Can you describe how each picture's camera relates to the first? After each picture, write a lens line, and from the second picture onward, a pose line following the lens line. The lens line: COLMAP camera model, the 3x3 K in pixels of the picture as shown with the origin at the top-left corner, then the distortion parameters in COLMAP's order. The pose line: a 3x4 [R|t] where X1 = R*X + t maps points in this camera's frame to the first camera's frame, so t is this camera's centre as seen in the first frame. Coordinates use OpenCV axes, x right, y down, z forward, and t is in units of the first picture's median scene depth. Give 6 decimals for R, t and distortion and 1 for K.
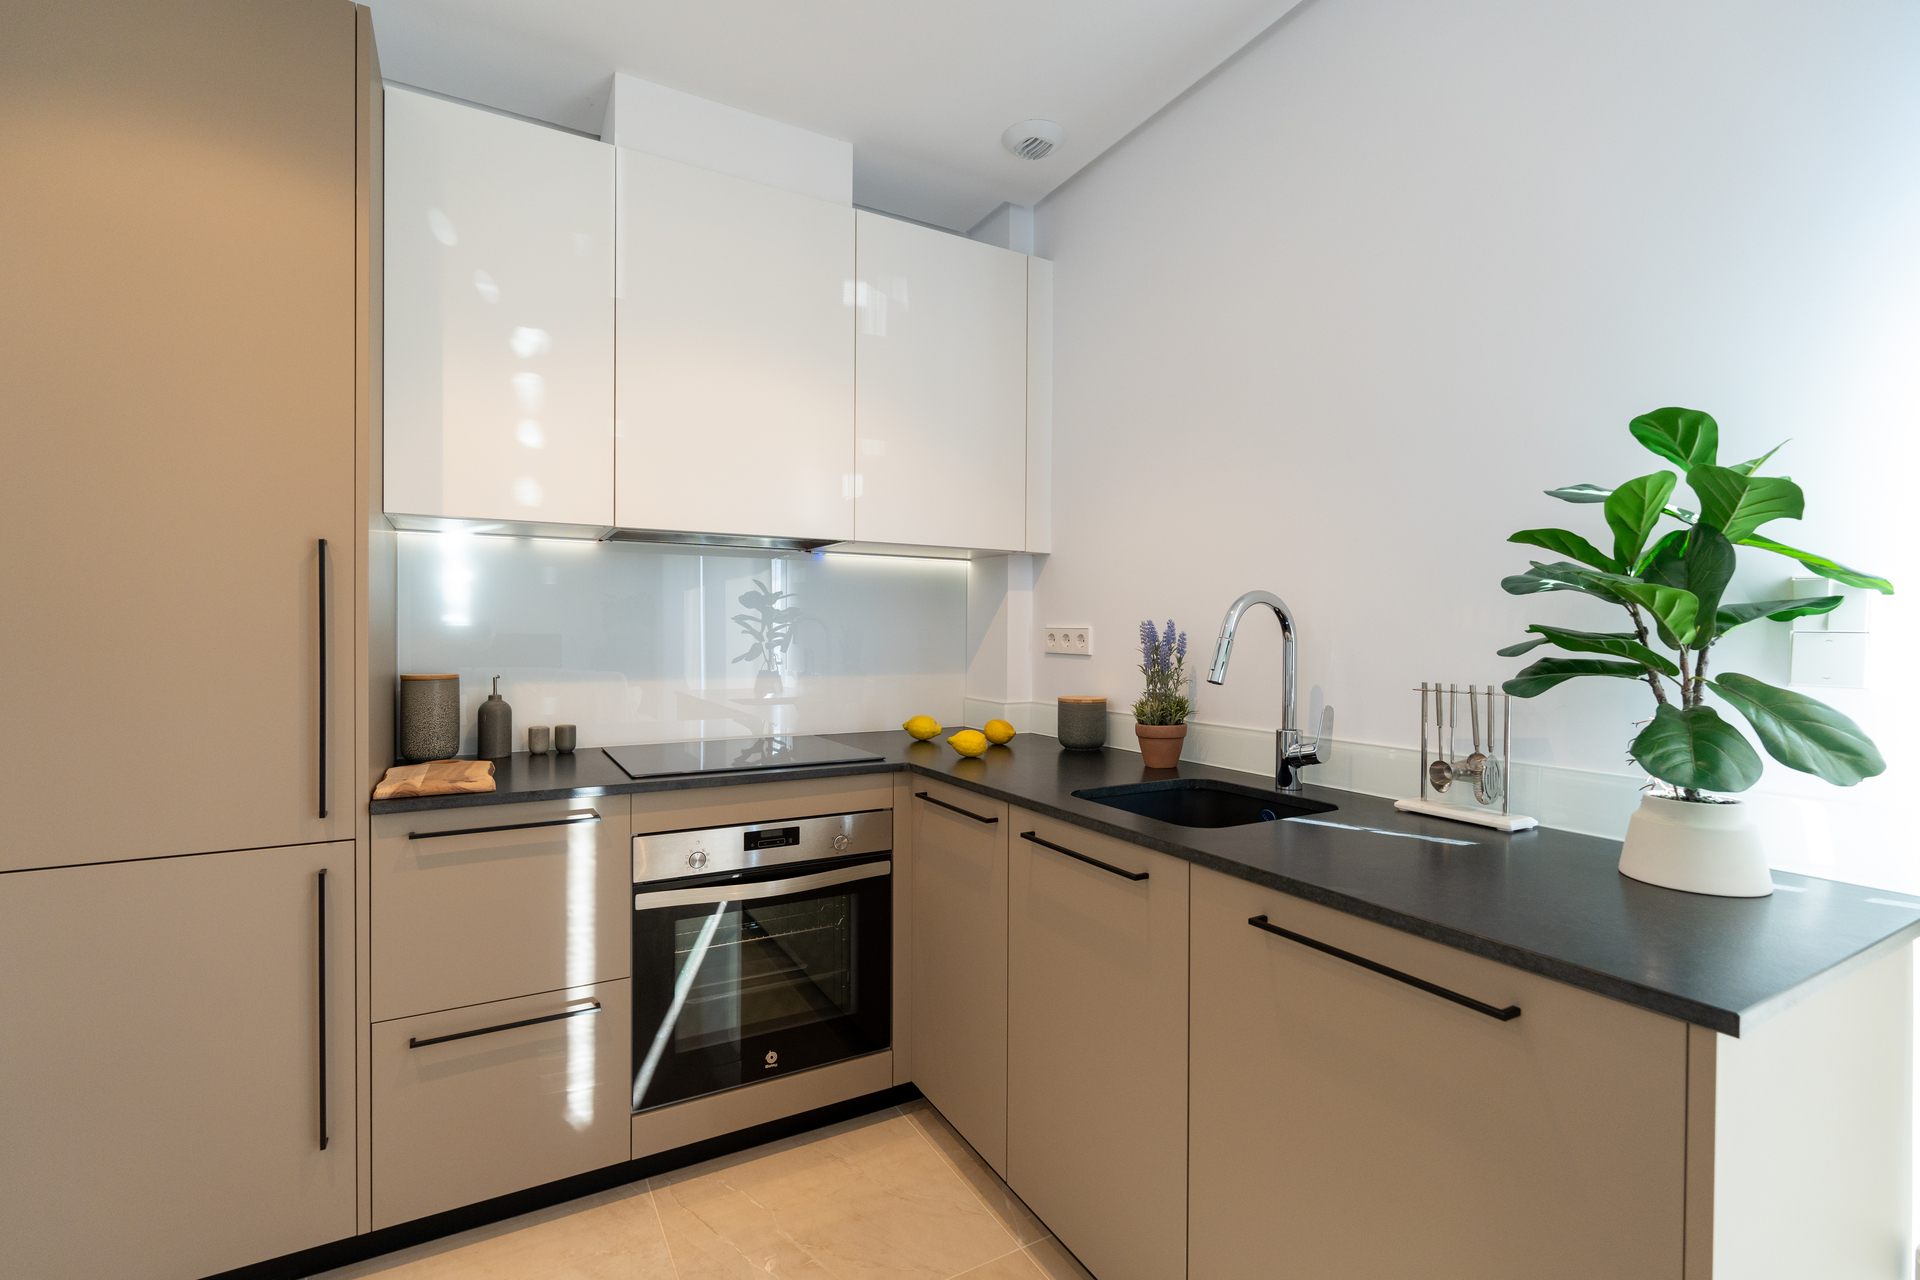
lens RADIAL K [[826.3, 0, 1036.2], [0, 826.3, 637.9], [0, 0, 1]] dist [-0.000500, 0.000120]
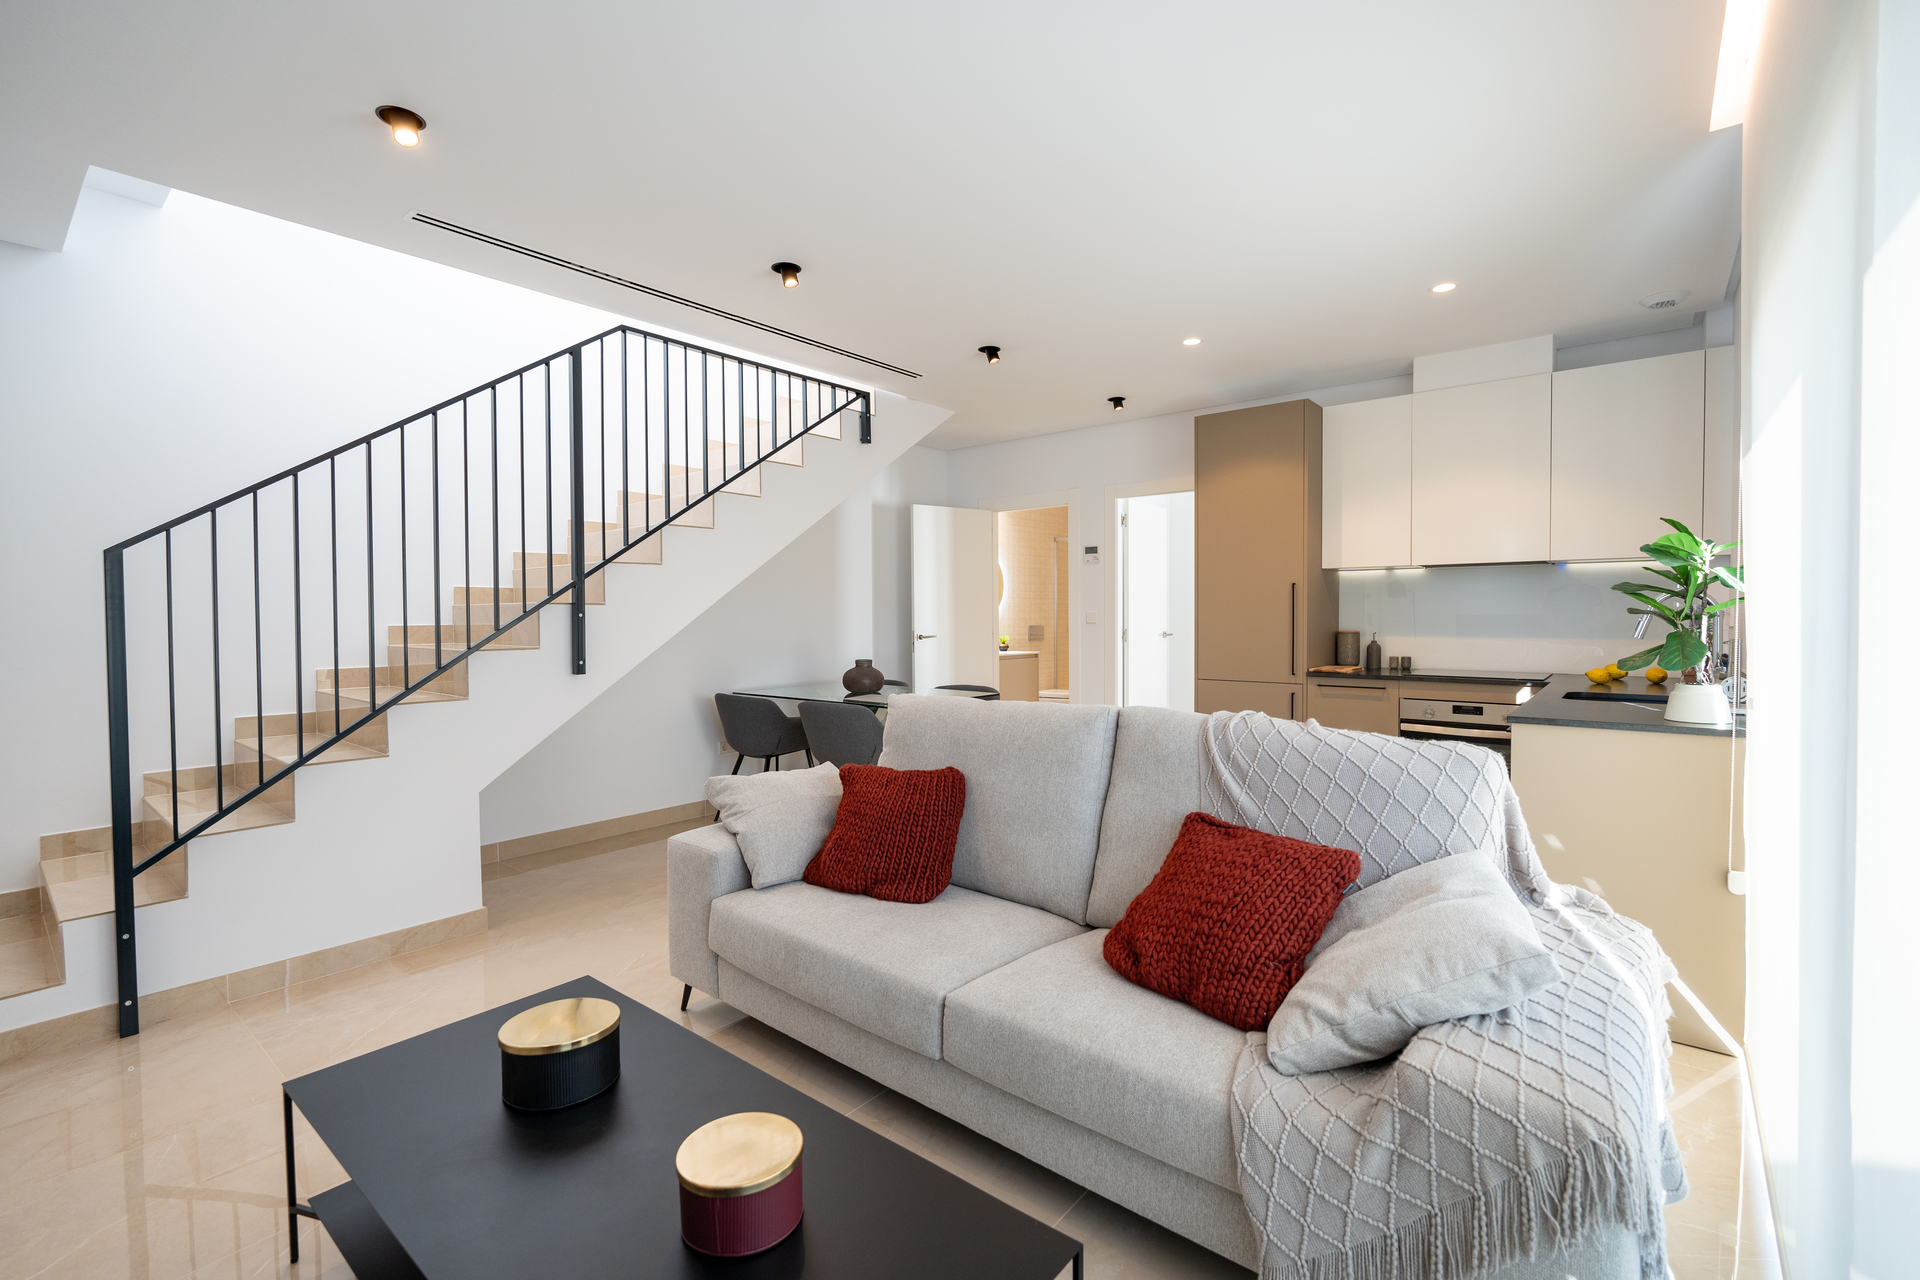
lens RADIAL K [[809.3, 0, 857.4], [0, 809.3, 632.5], [0, 0, 1]] dist [0.002723, 0.000634]
pose [[0.209083, 0.017847, -0.977735, 1.210177], [0.000775, 0.999830, 0.018416, 0.004426], [0.977898, -0.004608, 0.209034, -0.841257]]
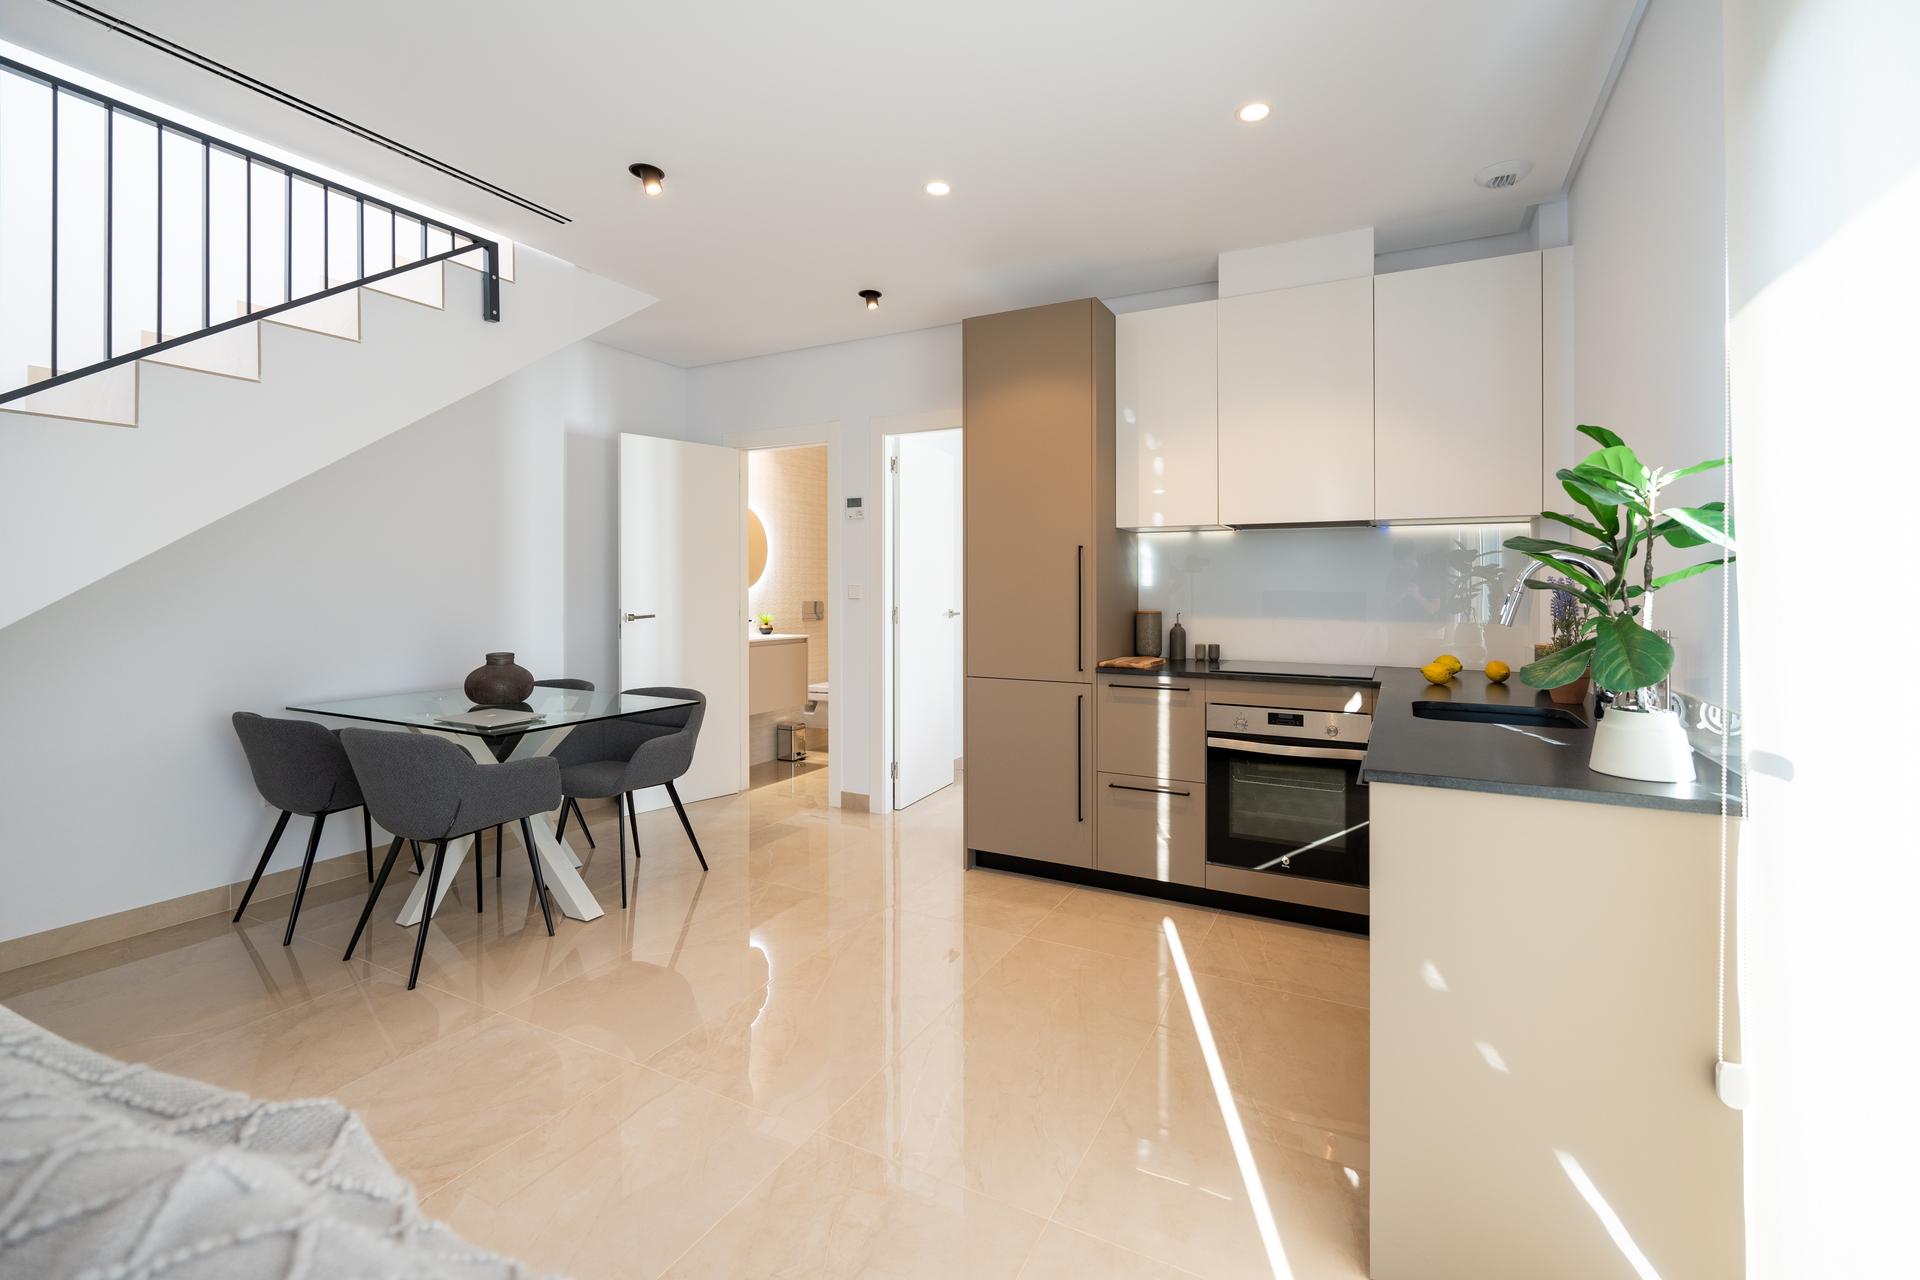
lens RADIAL K [[865.3, 0, 955.7], [0, 865.3, 583.2], [0, 0, 1]] dist [0.001602, 0.000141]
pose [[0.489582, -0.006971, -0.871929, 0.704448], [-0.005582, 0.999922, -0.011129, 0.006677], [0.871939, 0.010315, 0.489505, -0.302050]]
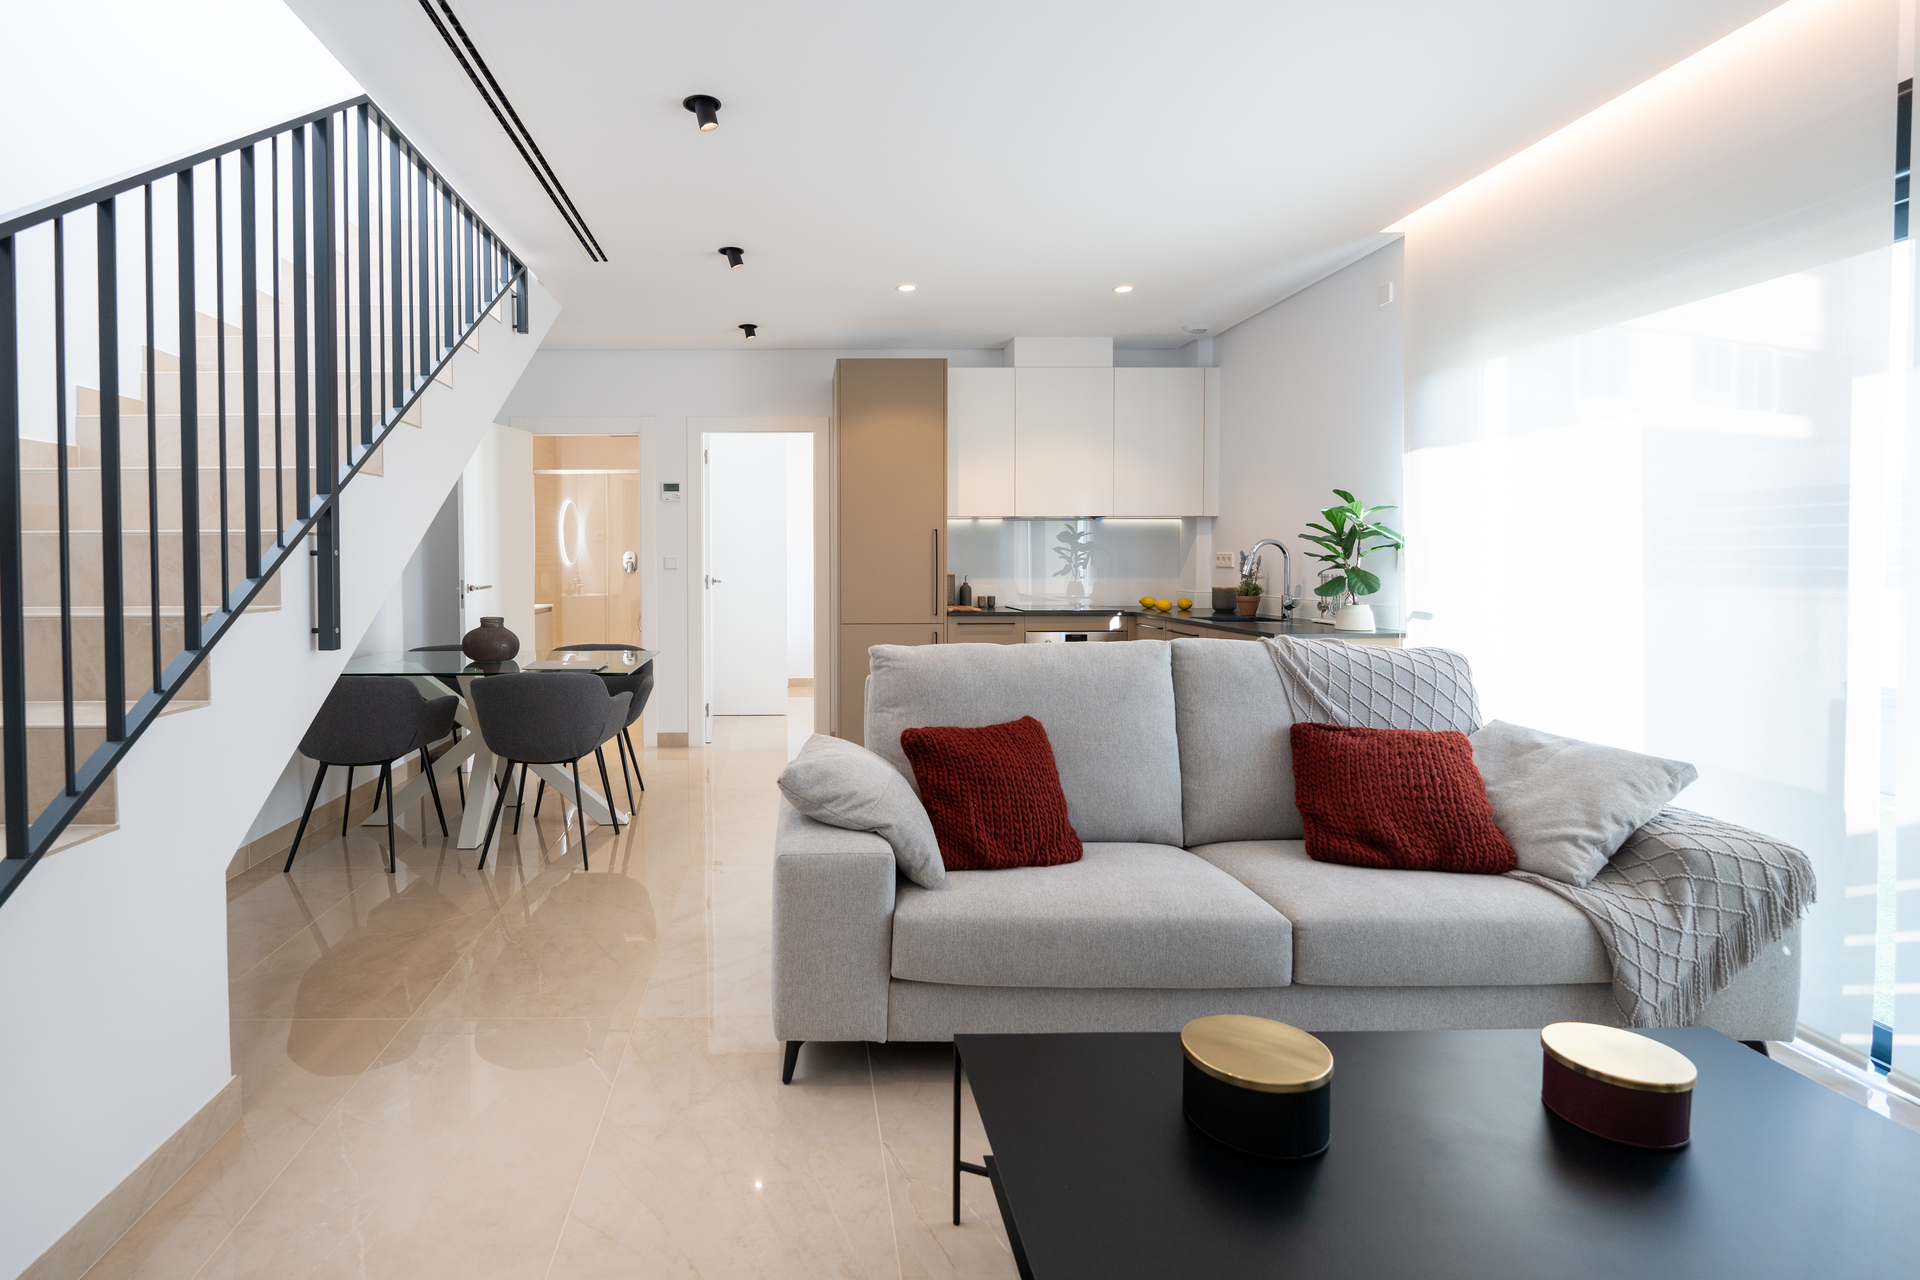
lens RADIAL K [[961.8, 0, 738.8], [0, 961.8, 579.7], [0, 0, 1]] dist [0.001731, 0.000282]
pose [[0.796327, 0.006362, -0.604833, 0.565242], [0.002834, 0.999894, 0.014248, 0.015986], [0.604859, -0.013060, 0.796225, -1.746569]]
